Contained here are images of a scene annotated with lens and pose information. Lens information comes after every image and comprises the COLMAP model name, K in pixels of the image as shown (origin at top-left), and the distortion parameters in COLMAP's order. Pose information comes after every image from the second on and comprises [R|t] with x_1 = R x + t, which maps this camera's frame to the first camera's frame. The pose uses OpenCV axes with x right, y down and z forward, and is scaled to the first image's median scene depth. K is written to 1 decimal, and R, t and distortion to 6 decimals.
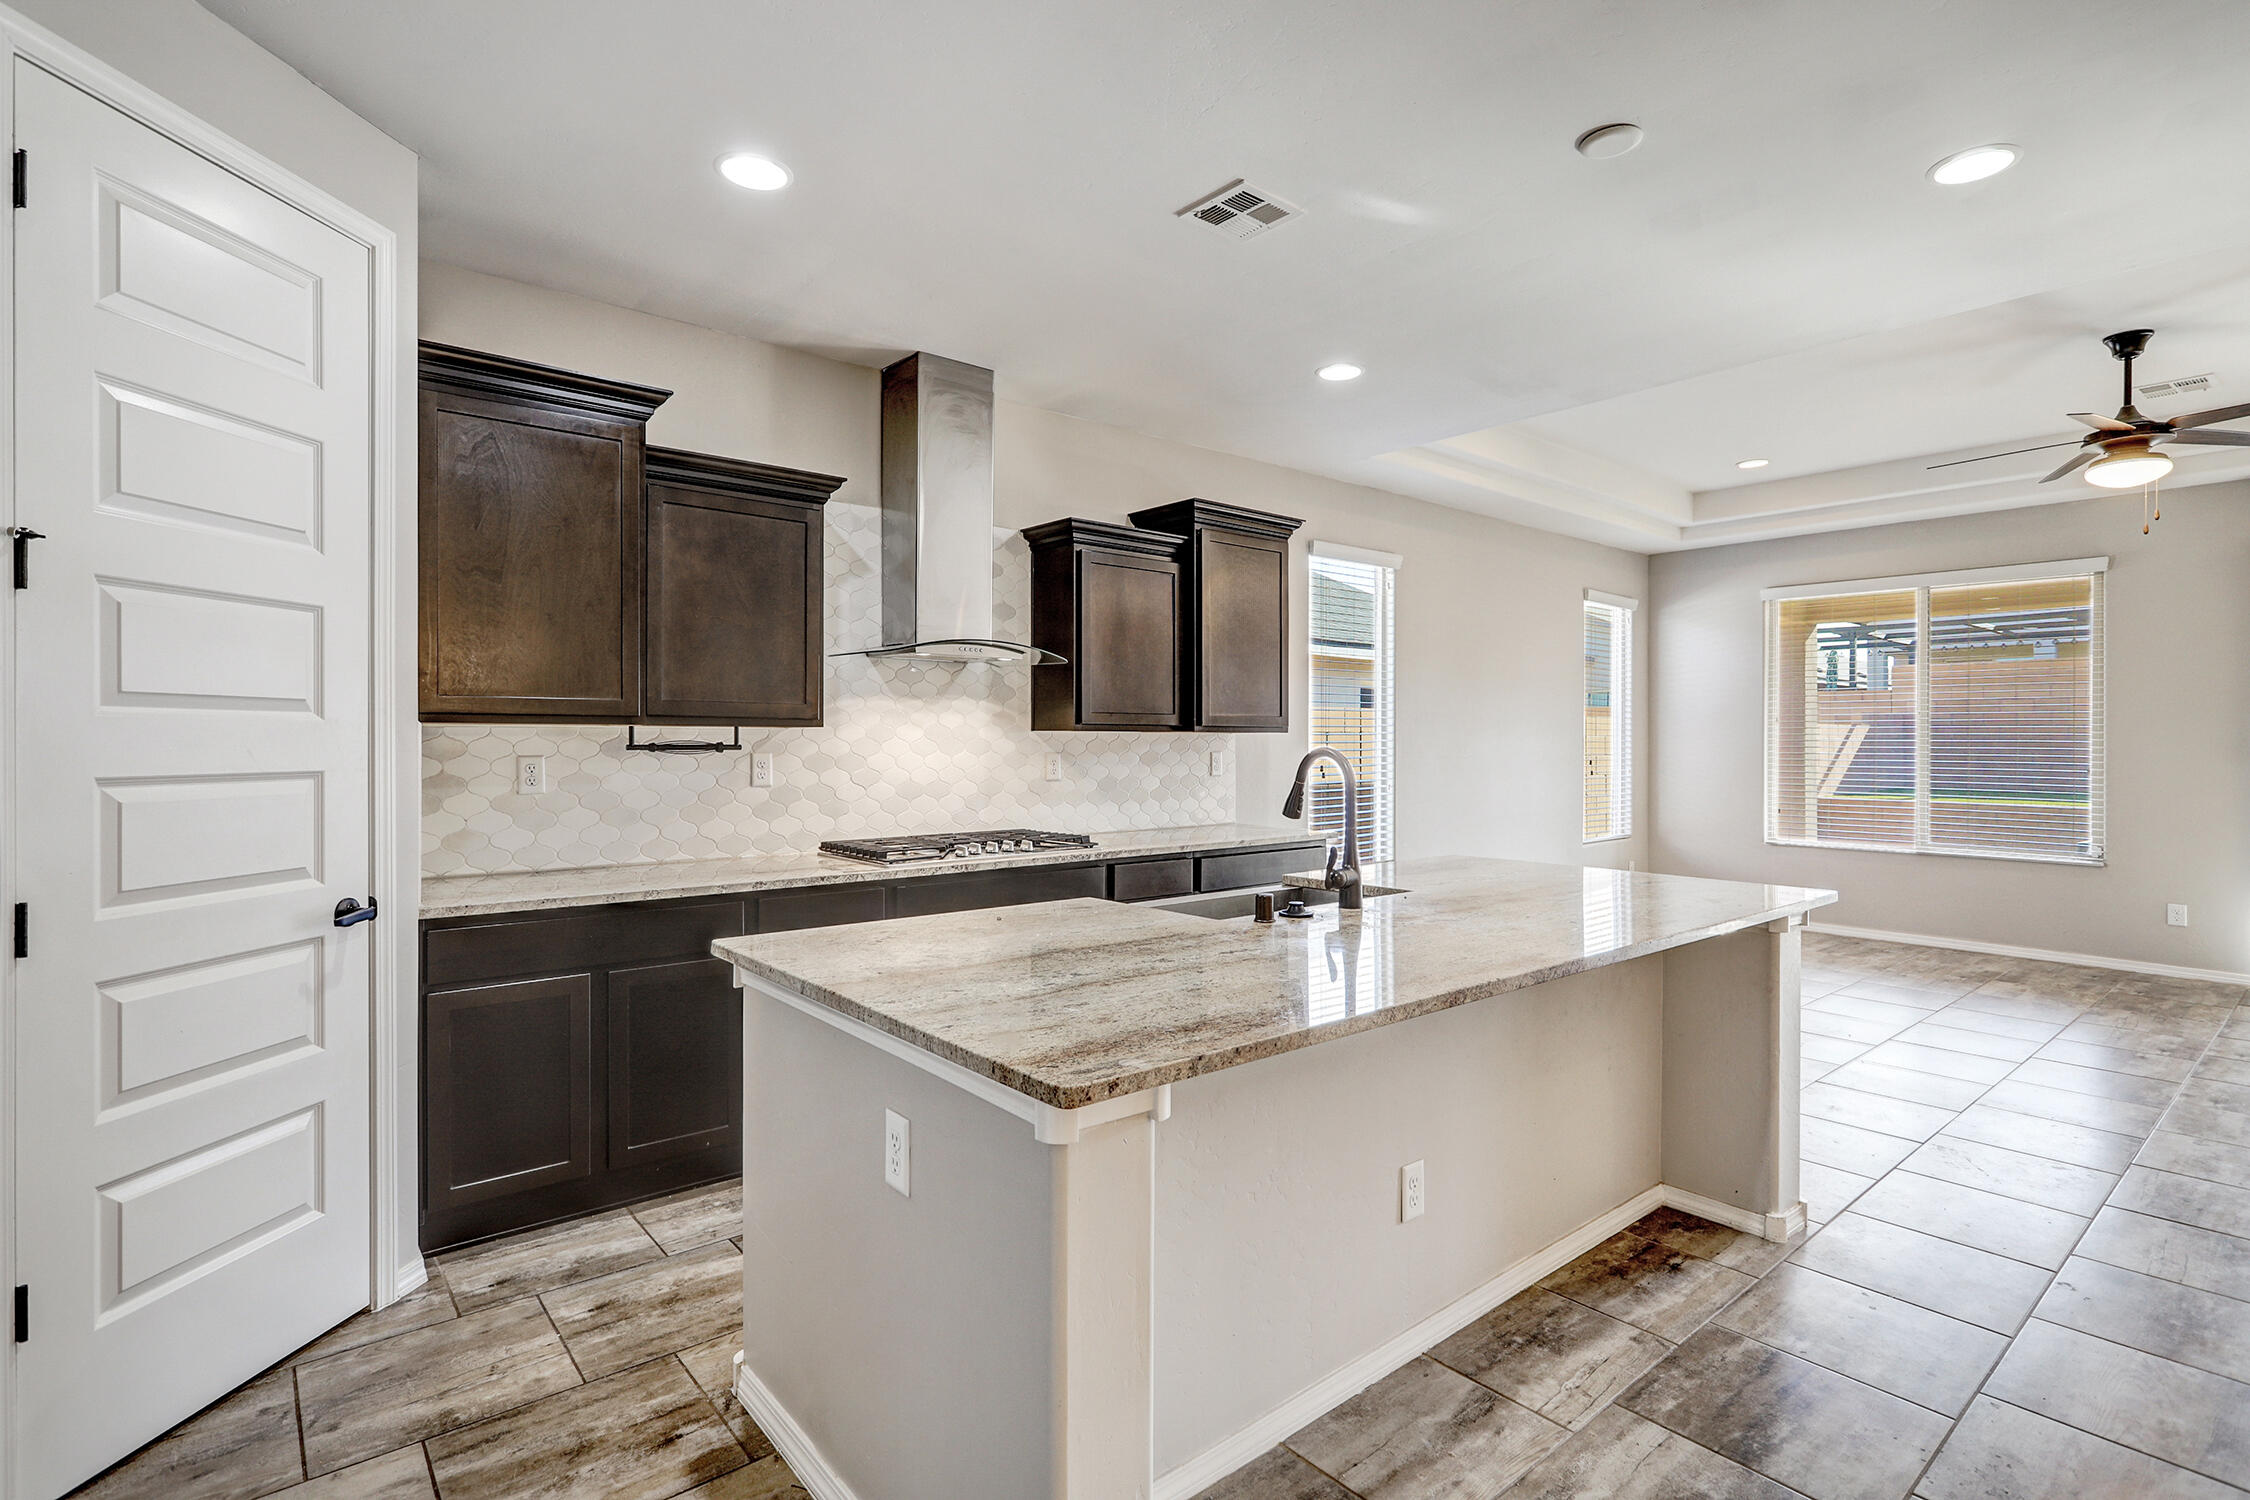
lens RADIAL K [[1060.2, 0, 1109.4], [0, 1060.2, 736.8], [0, 0, 1]] dist [-0.018836, 0.003814]
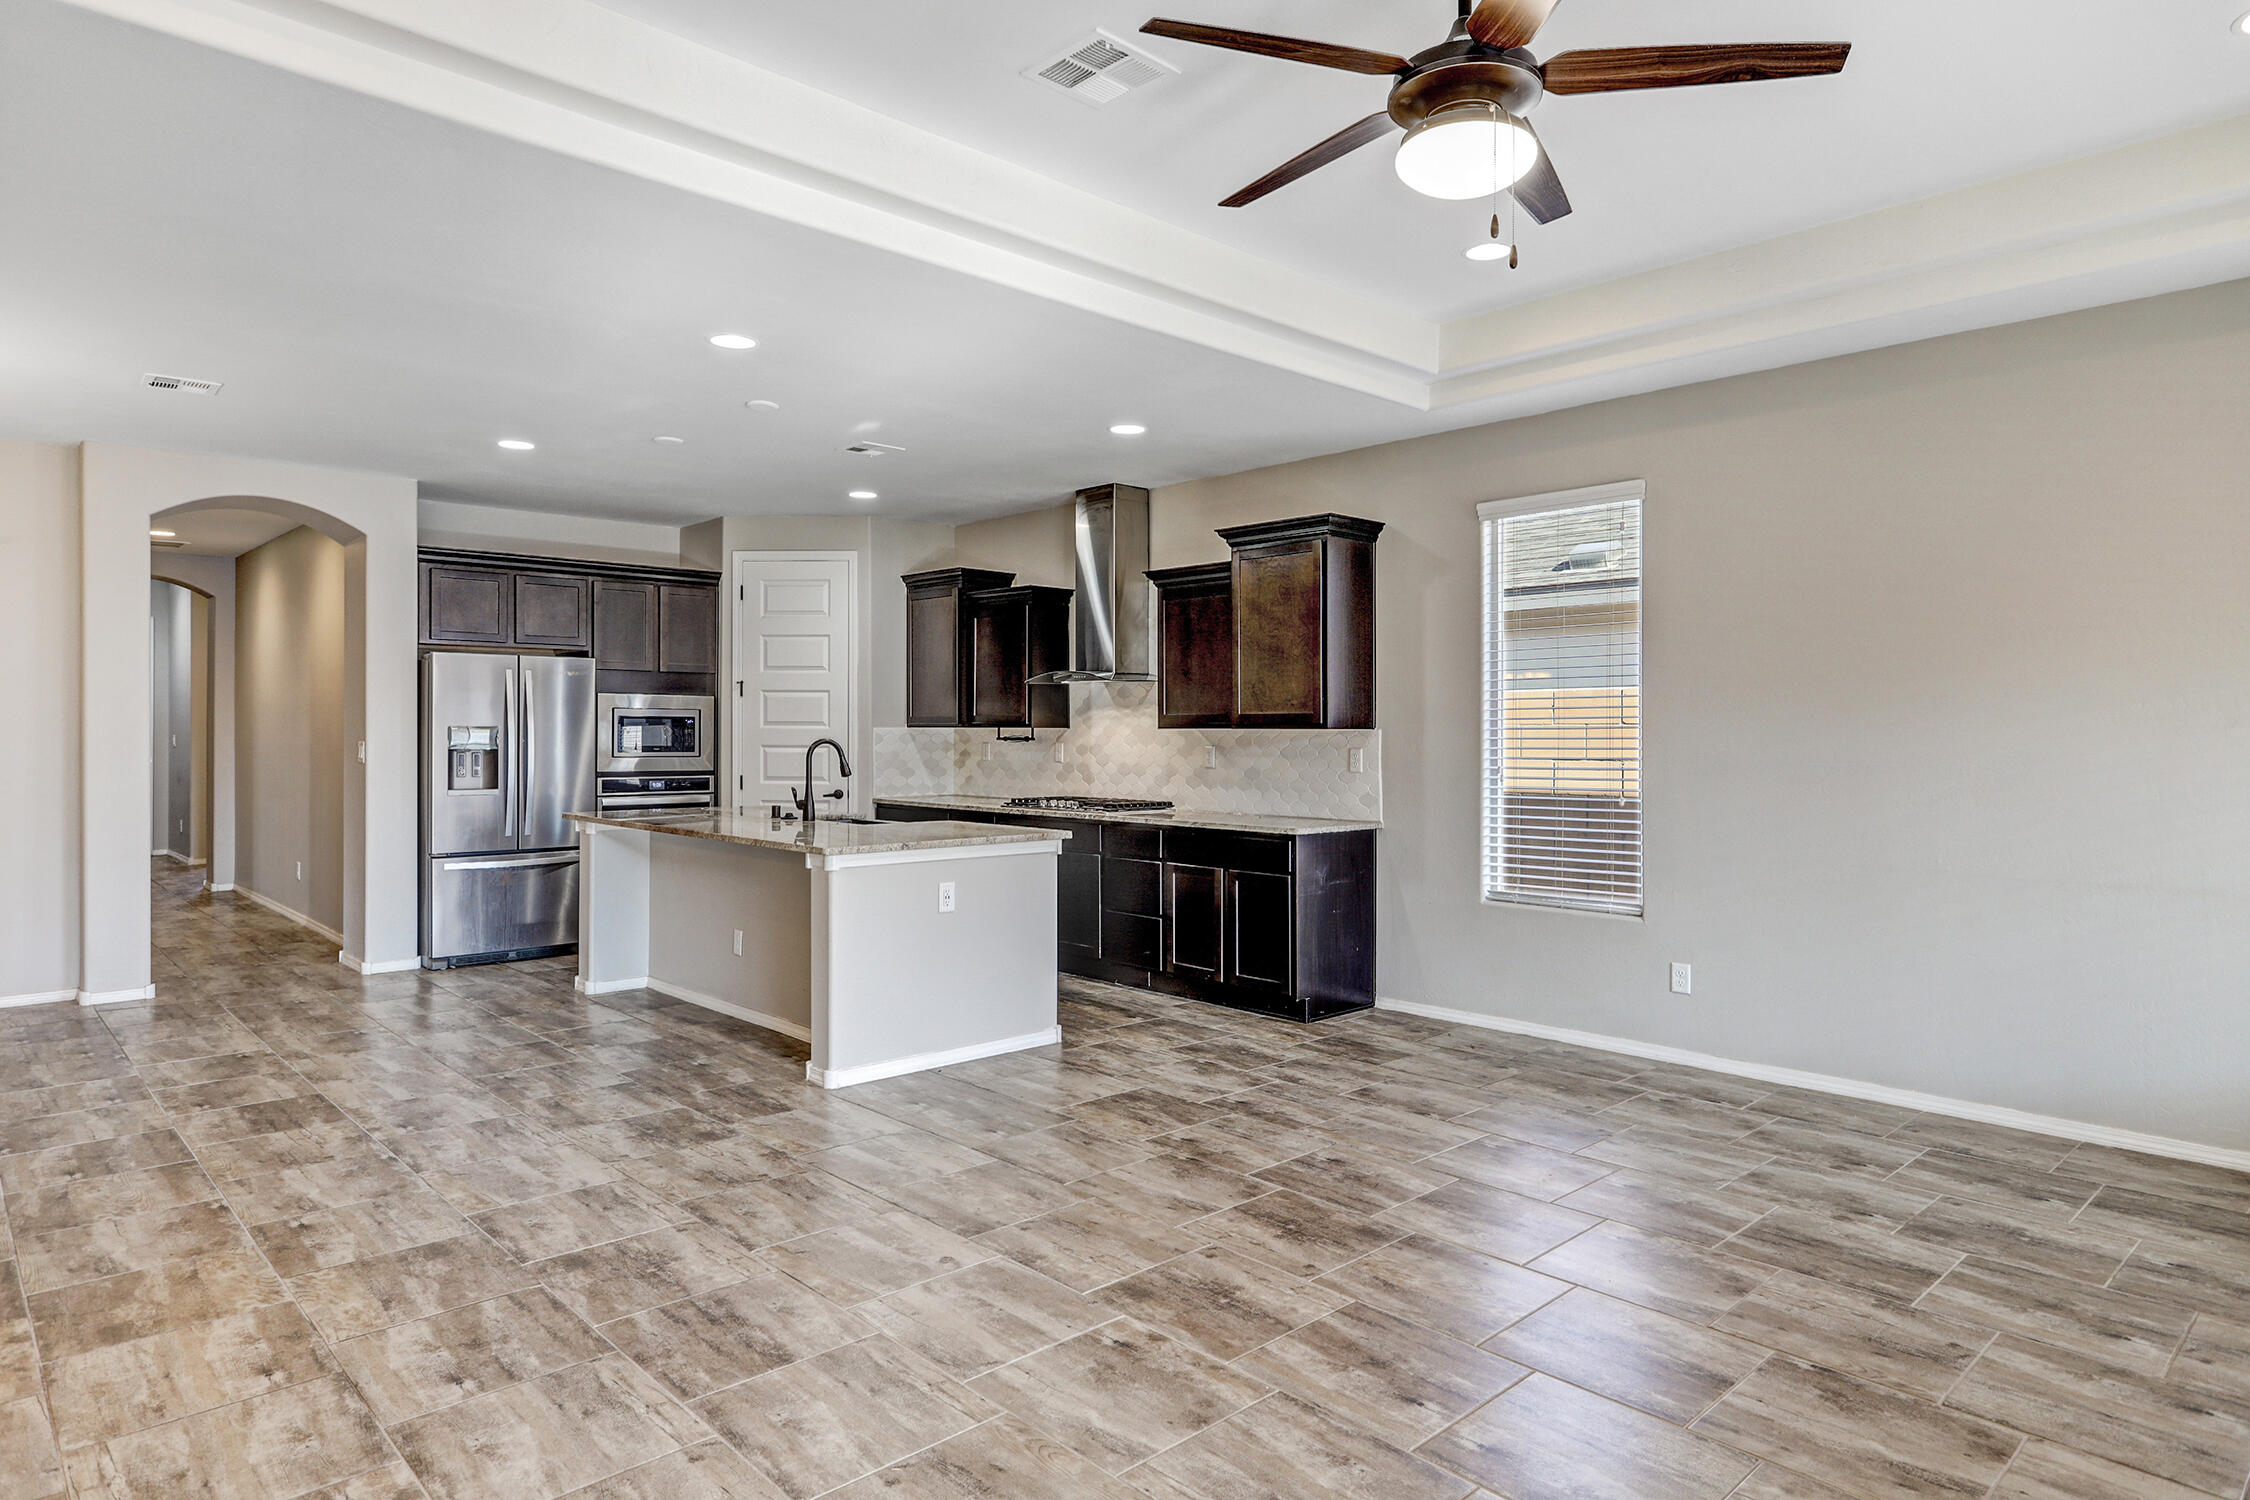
lens RADIAL K [[1298.1, 0, 1137.4], [0, 1298.1, 740.7], [0, 0, 1]] dist [0.002973, -0.000161]
pose [[0.072027, 0.004133, -0.997394, 1.643272], [-0.000777, 0.999991, 0.004087, 0.002594], [0.997402, 0.000481, 0.072029, 0.882679]]
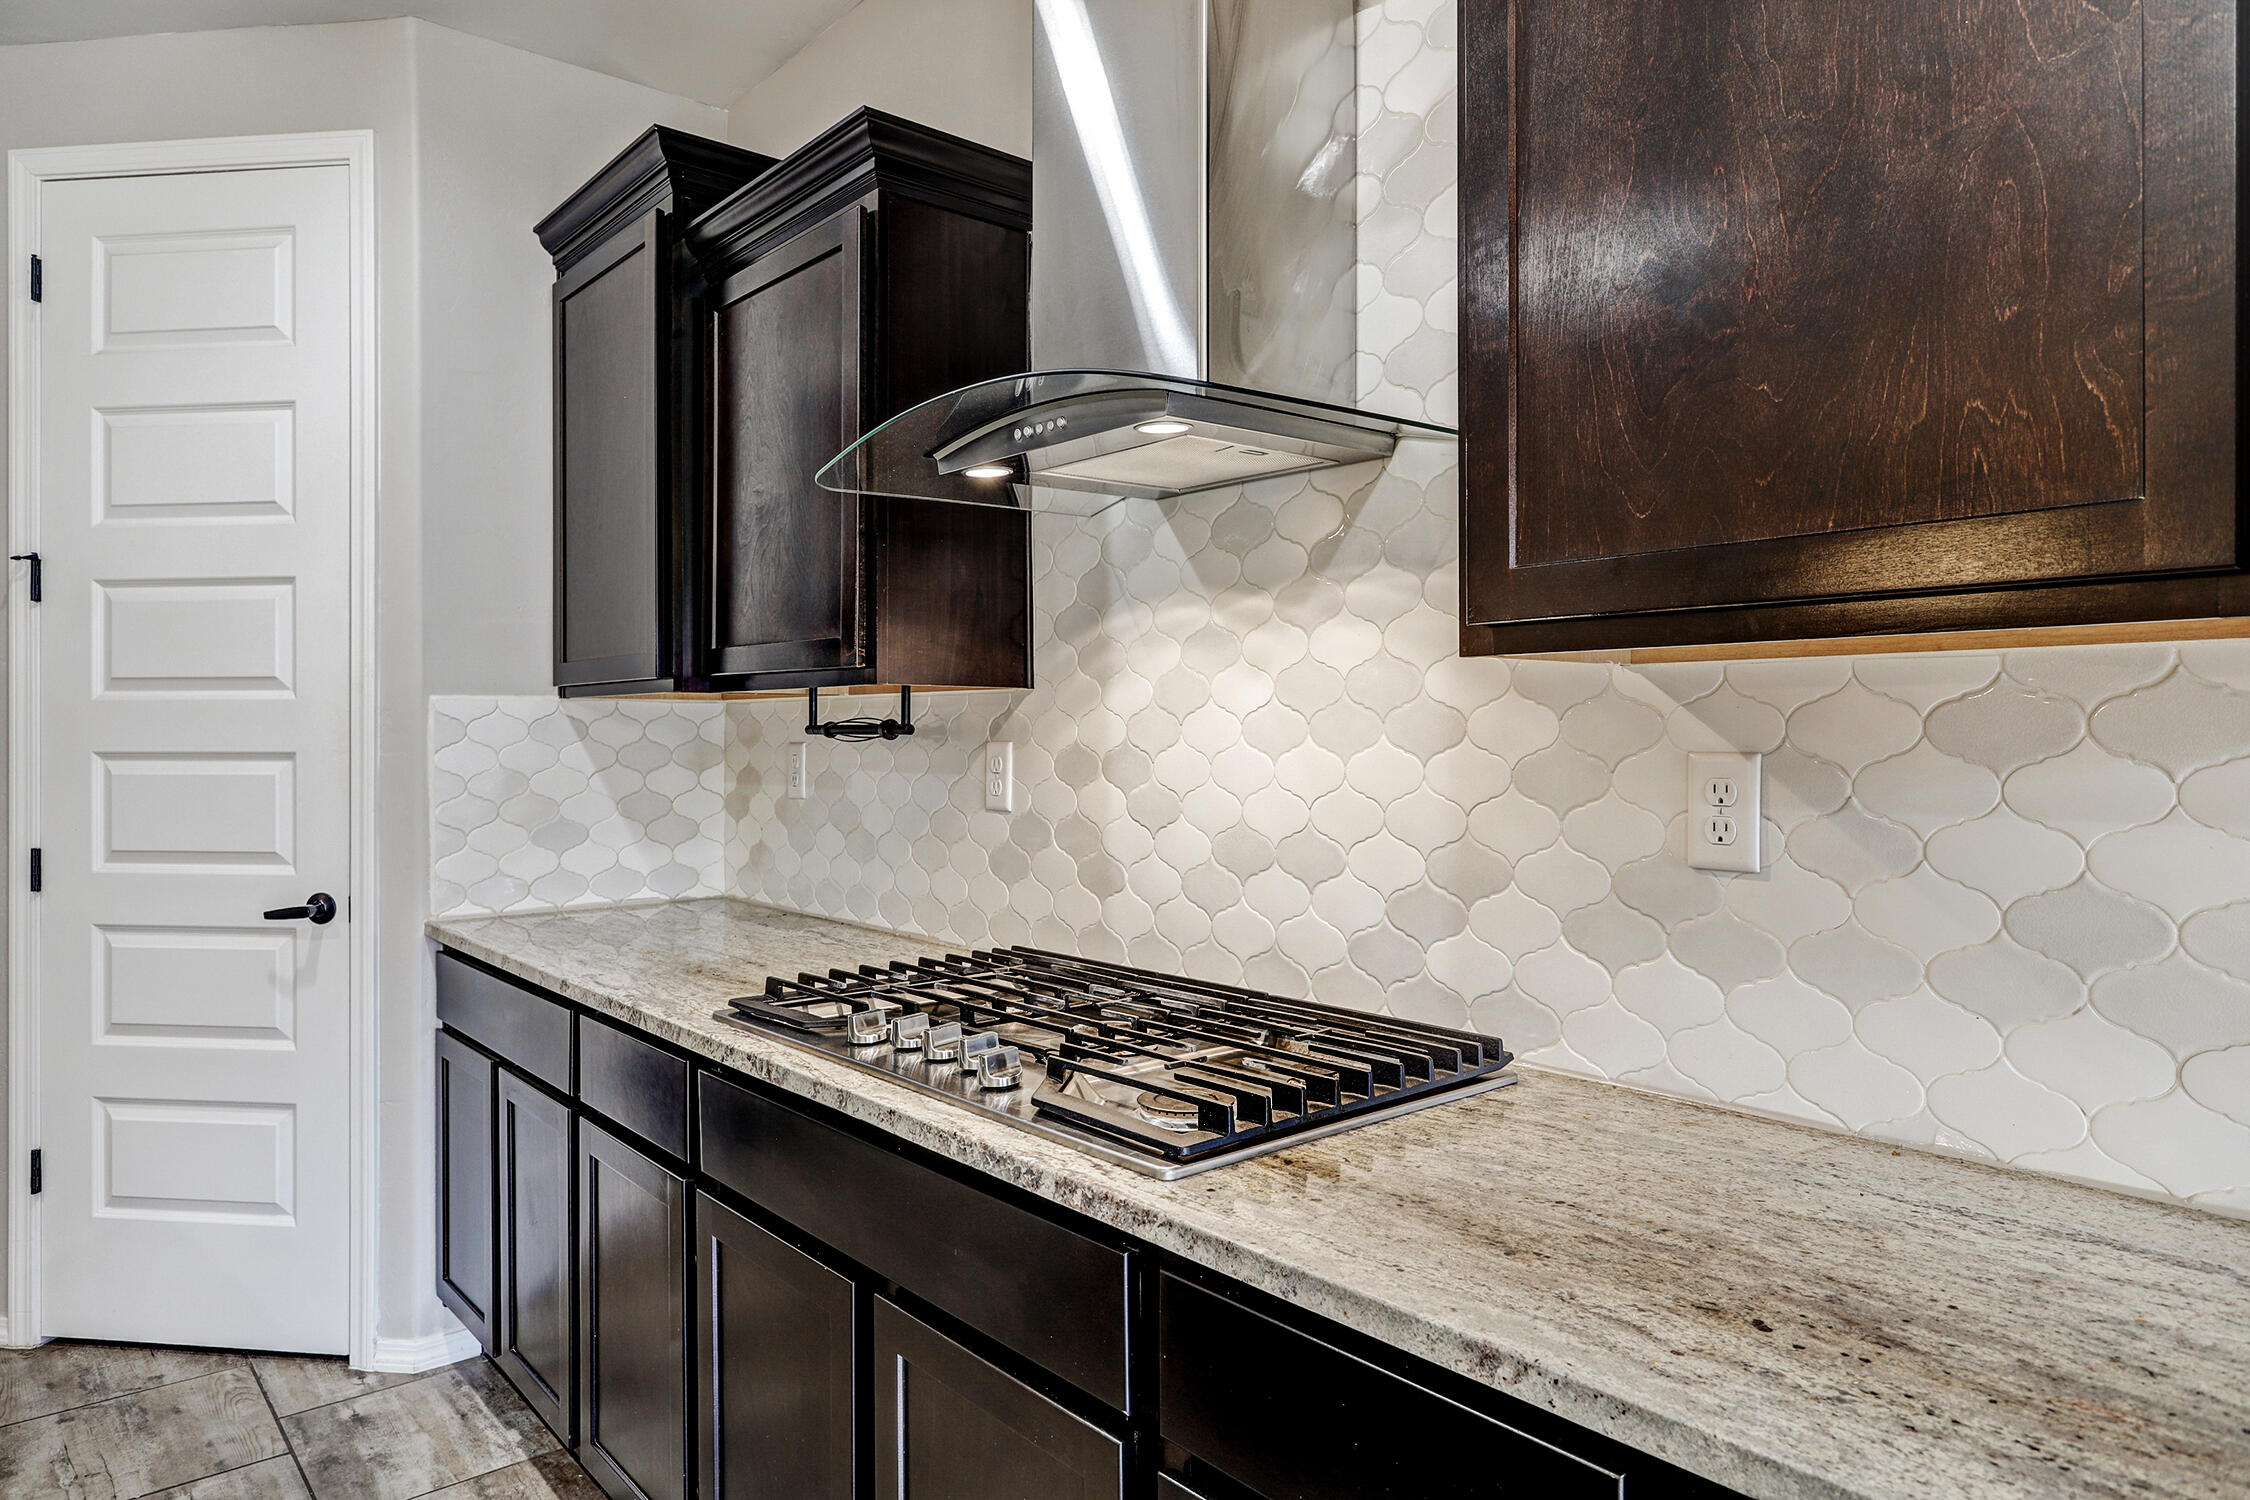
lens RADIAL K [[1375.6, 0, 1137.8], [0, 1375.6, 739.3], [0, 0, 1]] dist [0.003503, 0.002934]
pose [[0.019459, 0.001405, -0.999810, 0.273034], [0.003613, 0.999992, 0.001476, 0.012294], [0.999804, -0.003641, 0.019454, 0.952278]]
